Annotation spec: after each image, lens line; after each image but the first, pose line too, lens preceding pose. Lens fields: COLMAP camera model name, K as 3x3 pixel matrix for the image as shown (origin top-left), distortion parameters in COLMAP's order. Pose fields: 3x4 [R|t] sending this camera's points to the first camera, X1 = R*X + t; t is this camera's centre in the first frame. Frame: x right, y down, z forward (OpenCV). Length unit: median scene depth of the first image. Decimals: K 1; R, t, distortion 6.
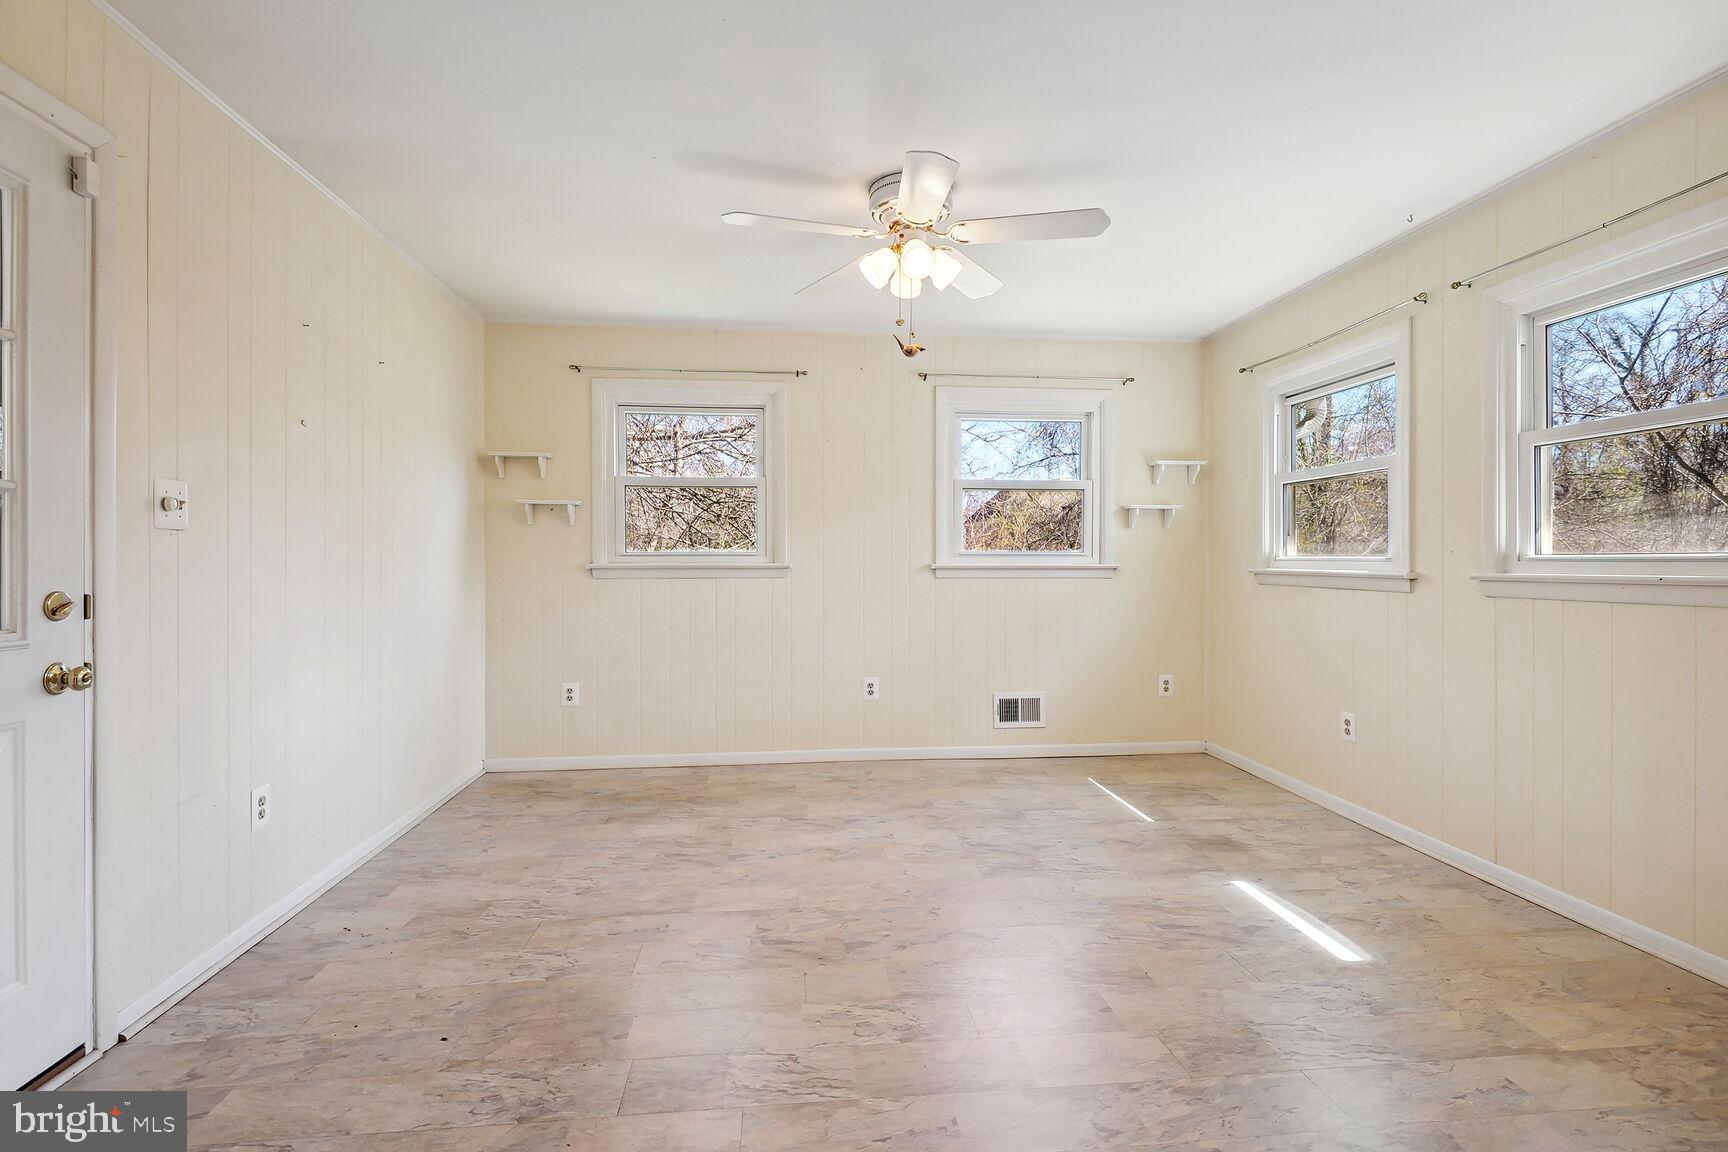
lens RADIAL K [[824.3, 0, 862.9], [0, 824.3, 561.5], [0, 0, 1]] dist [0.029225, -0.018290]
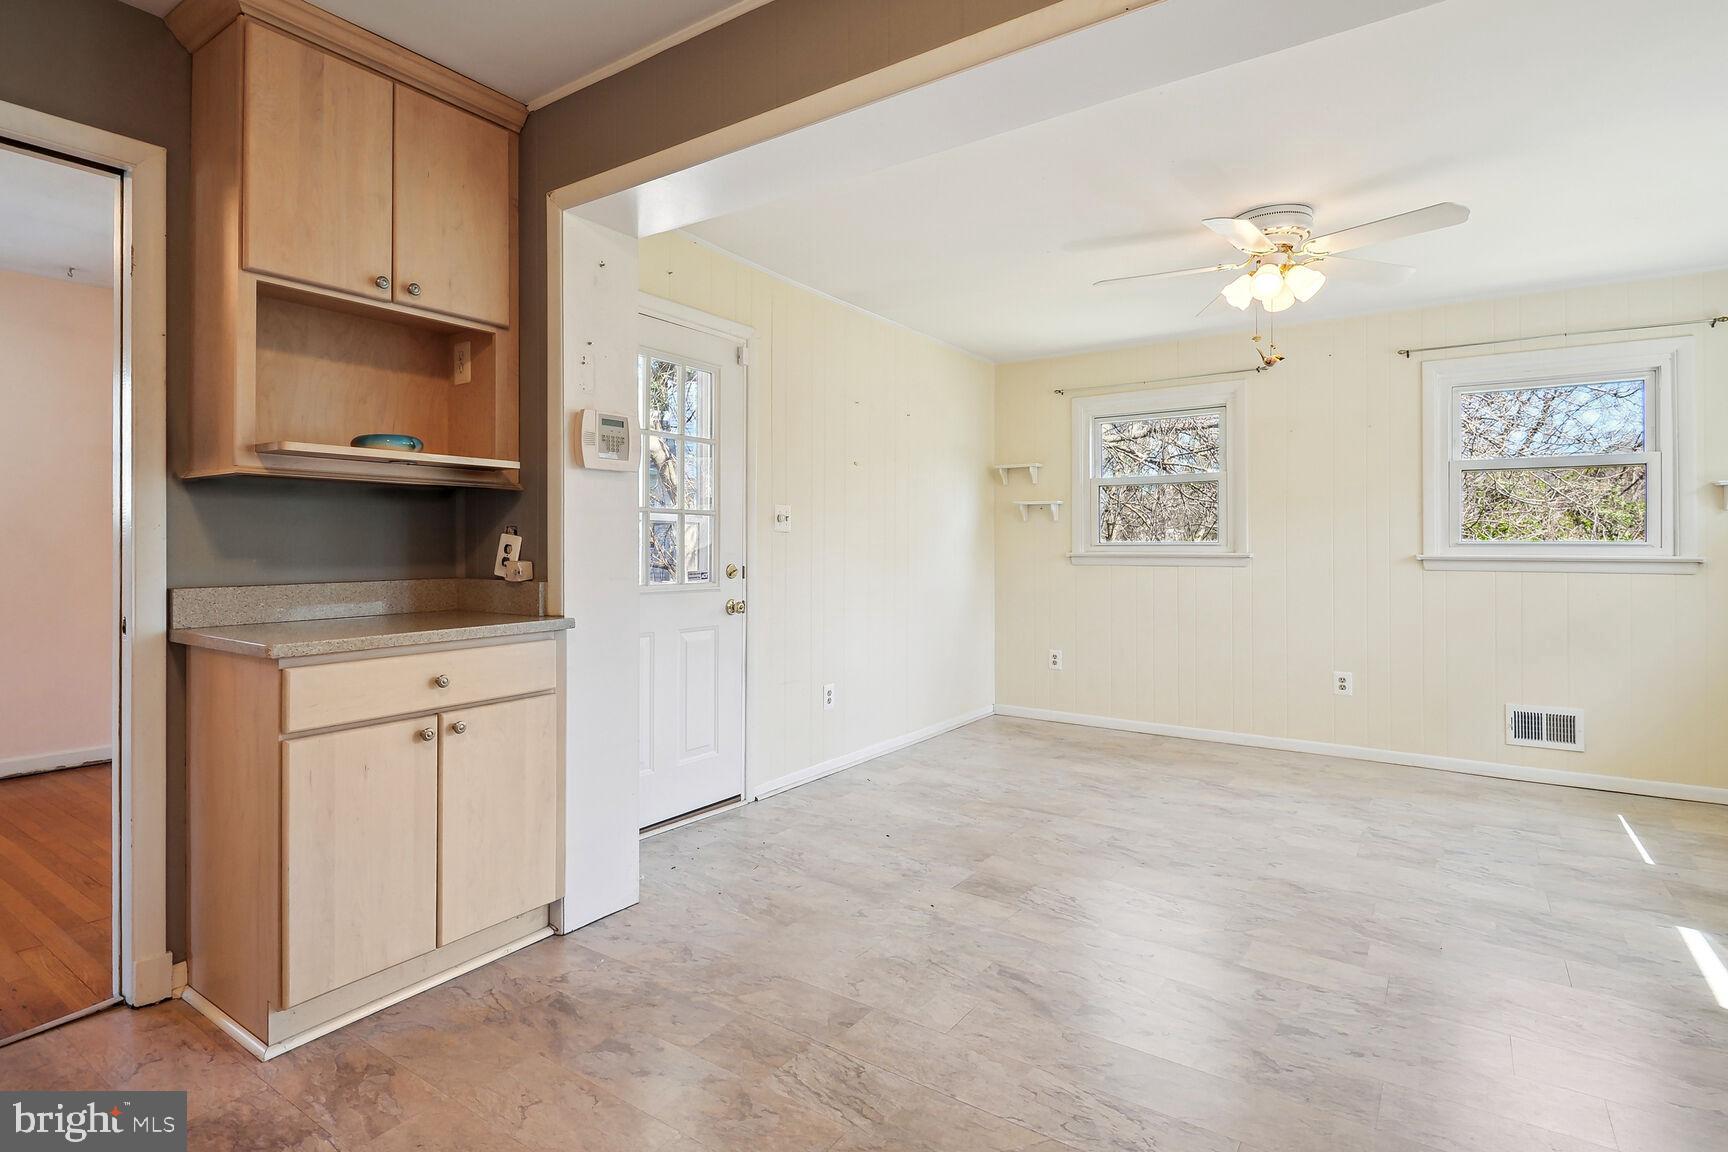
lens RADIAL K [[861.4, 0, 853.4], [0, 861.4, 541.4], [0, 0, 1]] dist [0.047976, -0.035200]
pose [[0.756080, -0.003049, -0.654472, 0.399284], [-0.004050, 0.999948, -0.009337, -0.000565], [0.654466, 0.009710, 0.756029, -0.249221]]
